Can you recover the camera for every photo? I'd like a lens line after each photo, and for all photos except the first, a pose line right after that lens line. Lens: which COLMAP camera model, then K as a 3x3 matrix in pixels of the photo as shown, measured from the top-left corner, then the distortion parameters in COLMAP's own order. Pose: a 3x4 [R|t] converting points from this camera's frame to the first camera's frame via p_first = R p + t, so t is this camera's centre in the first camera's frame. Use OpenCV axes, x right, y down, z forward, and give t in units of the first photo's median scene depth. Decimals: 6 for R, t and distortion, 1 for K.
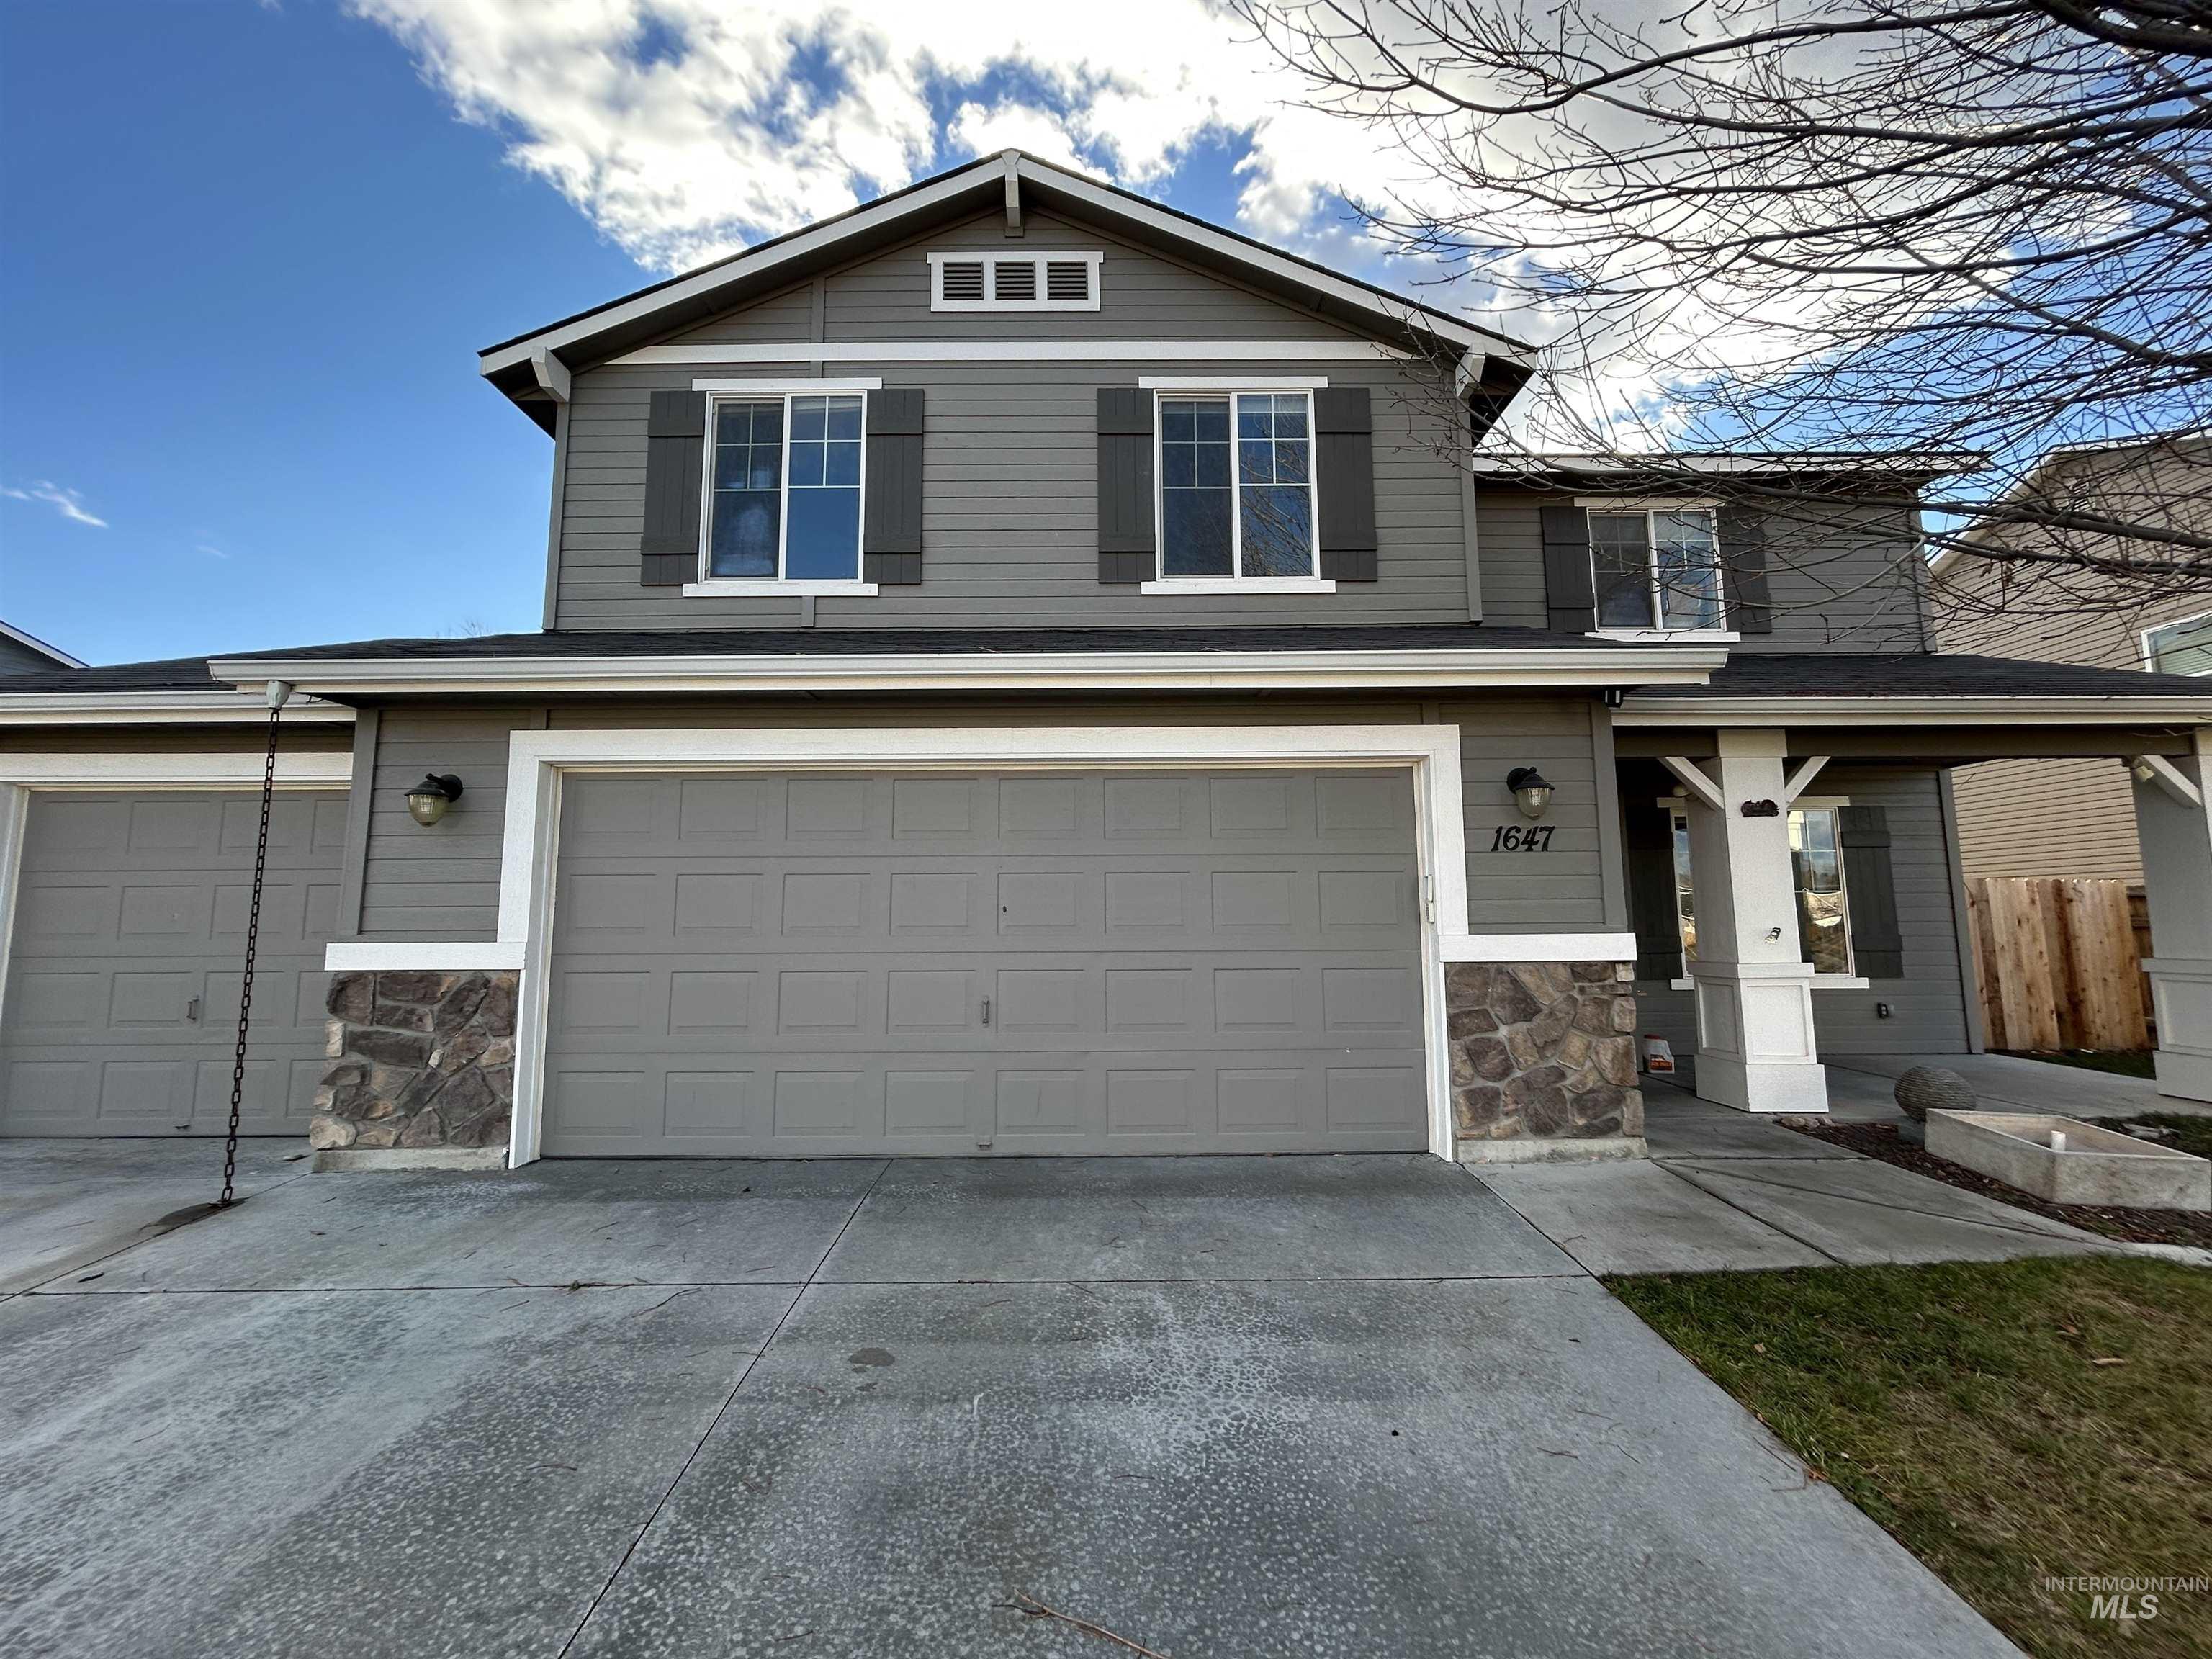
lens RADIAL K [[896.7, 0, 1106.2], [0, 896.7, 825.0], [0, 0, 1]] dist [-0.001911, 0.000019]
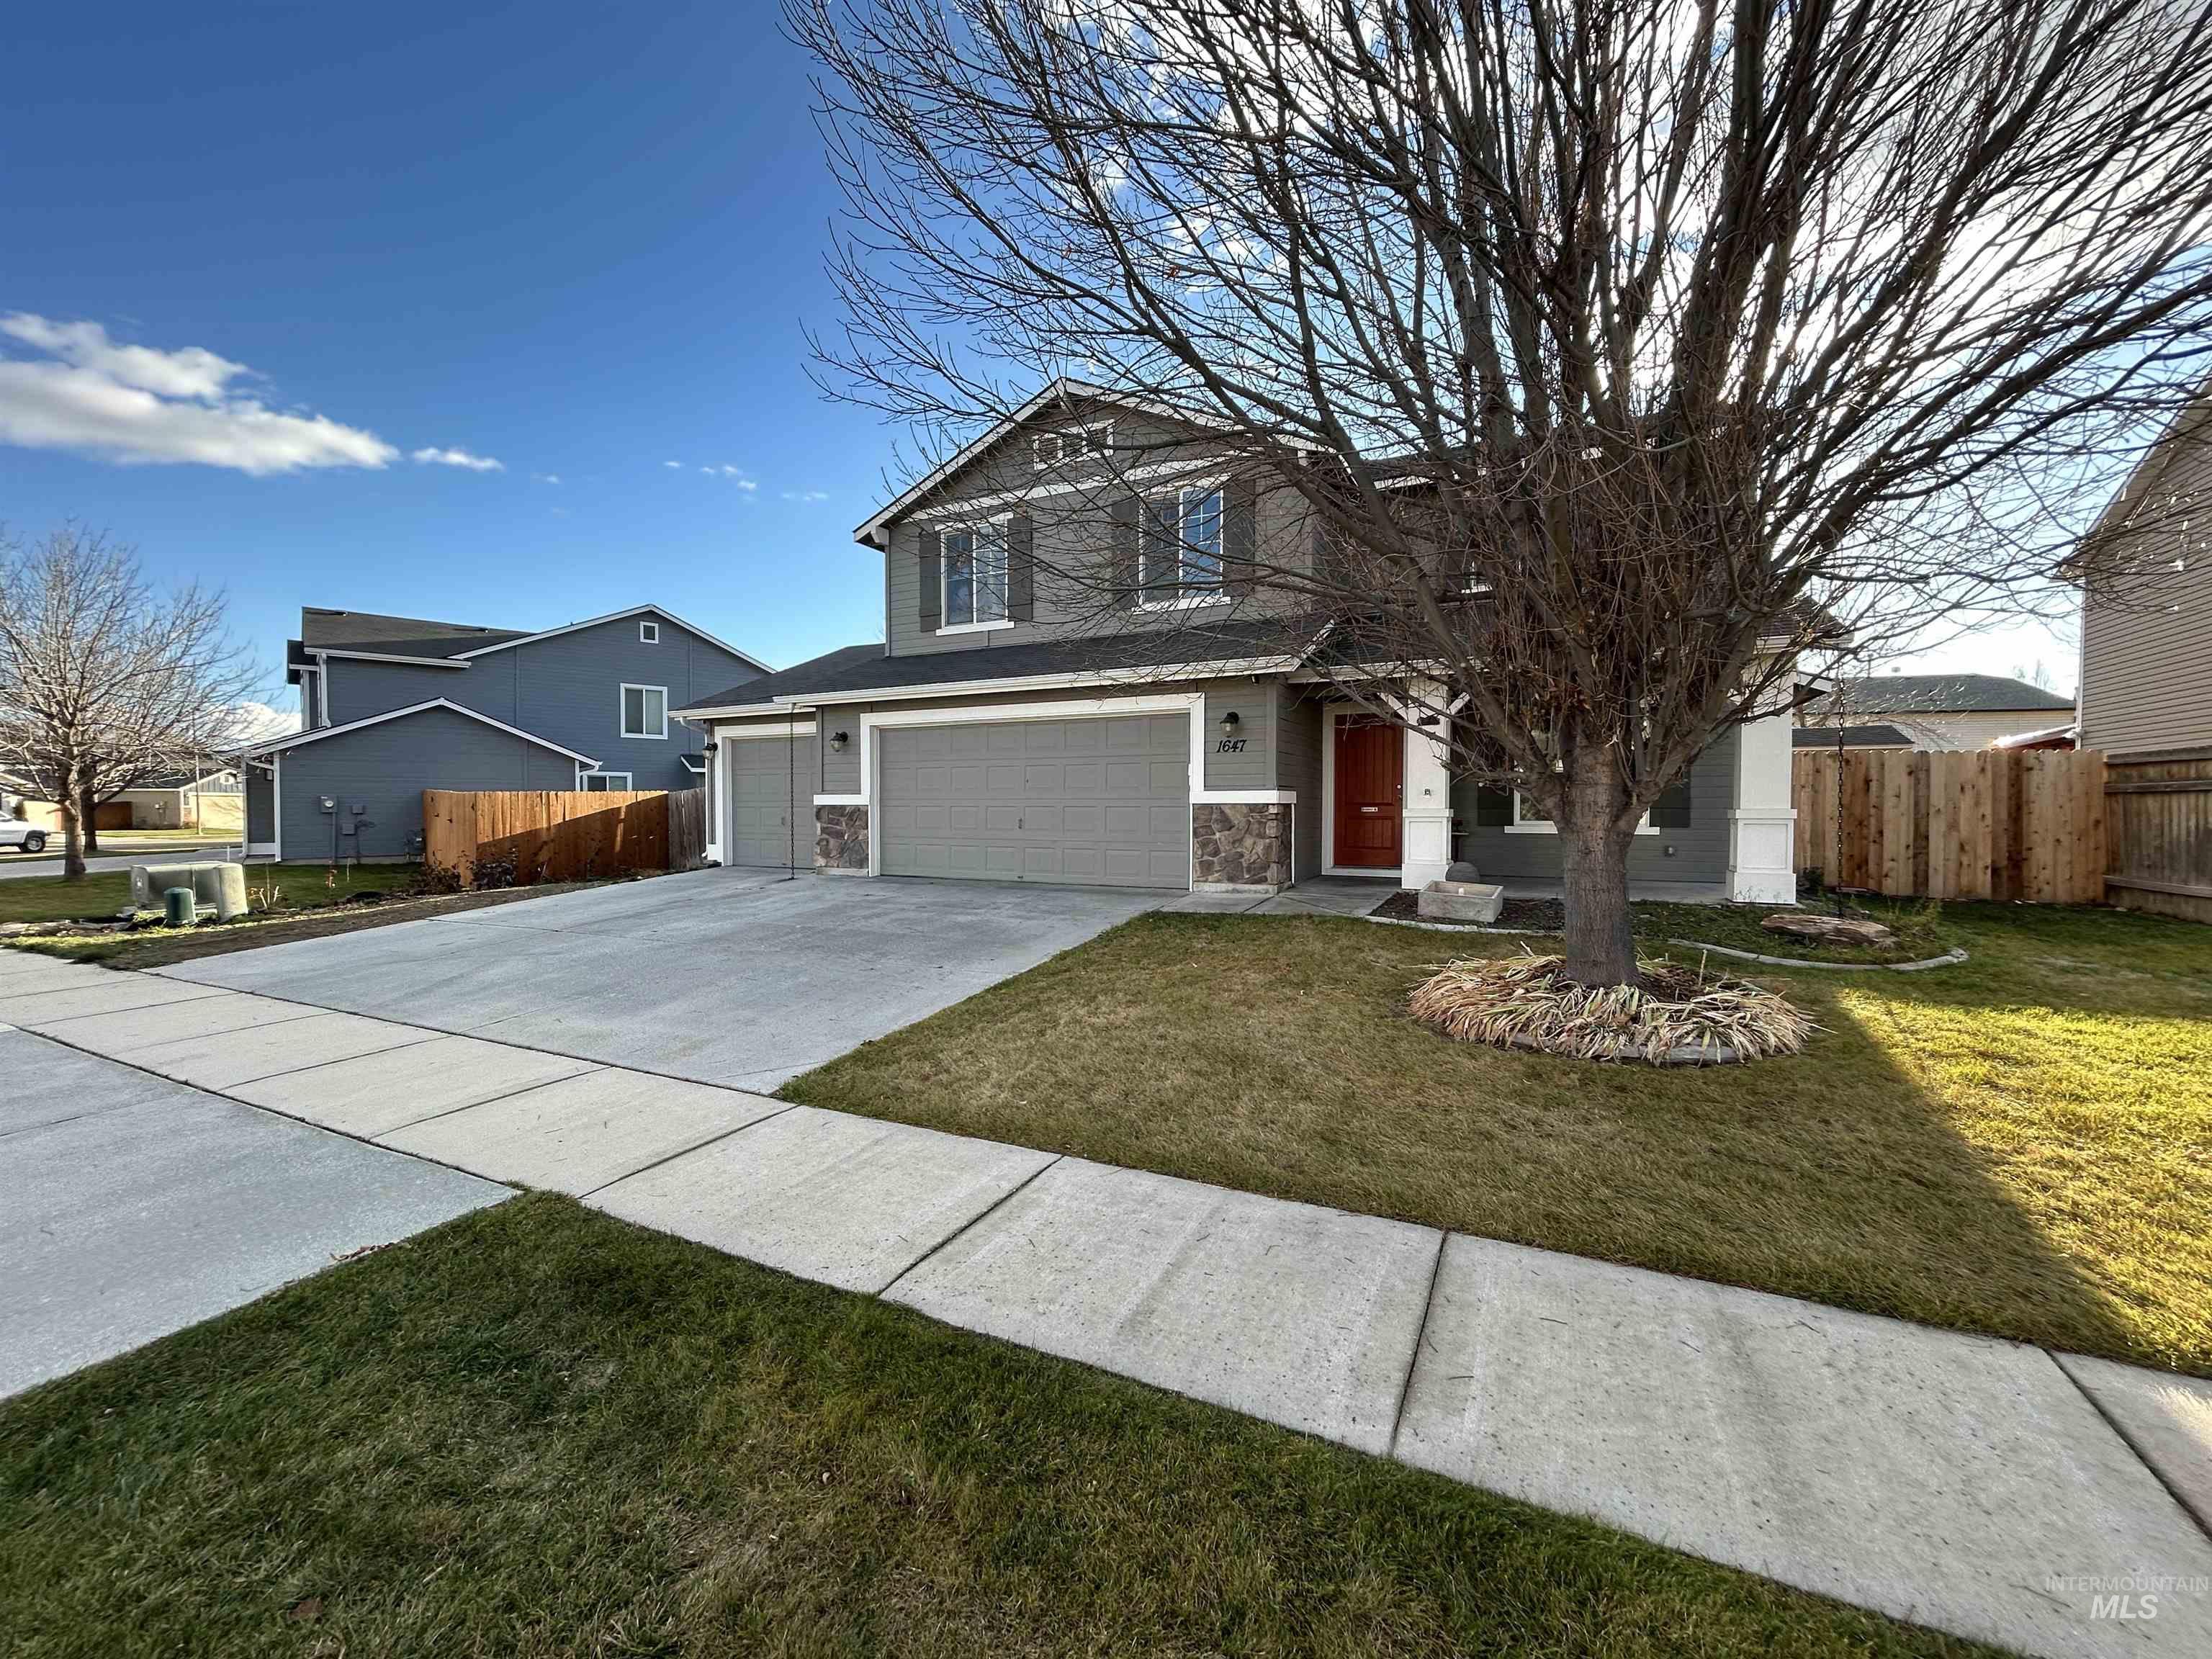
lens RADIAL K [[896.7, 0, 1106.2], [0, 896.7, 825.0], [0, 0, 1]] dist [-0.001911, 0.000019]
pose [[0.889478, 0.015721, -0.456708, 0.862872], [0.046373, 0.991144, 0.124432, -0.056413], [0.454620, -0.131858, 0.880871, -0.748883]]
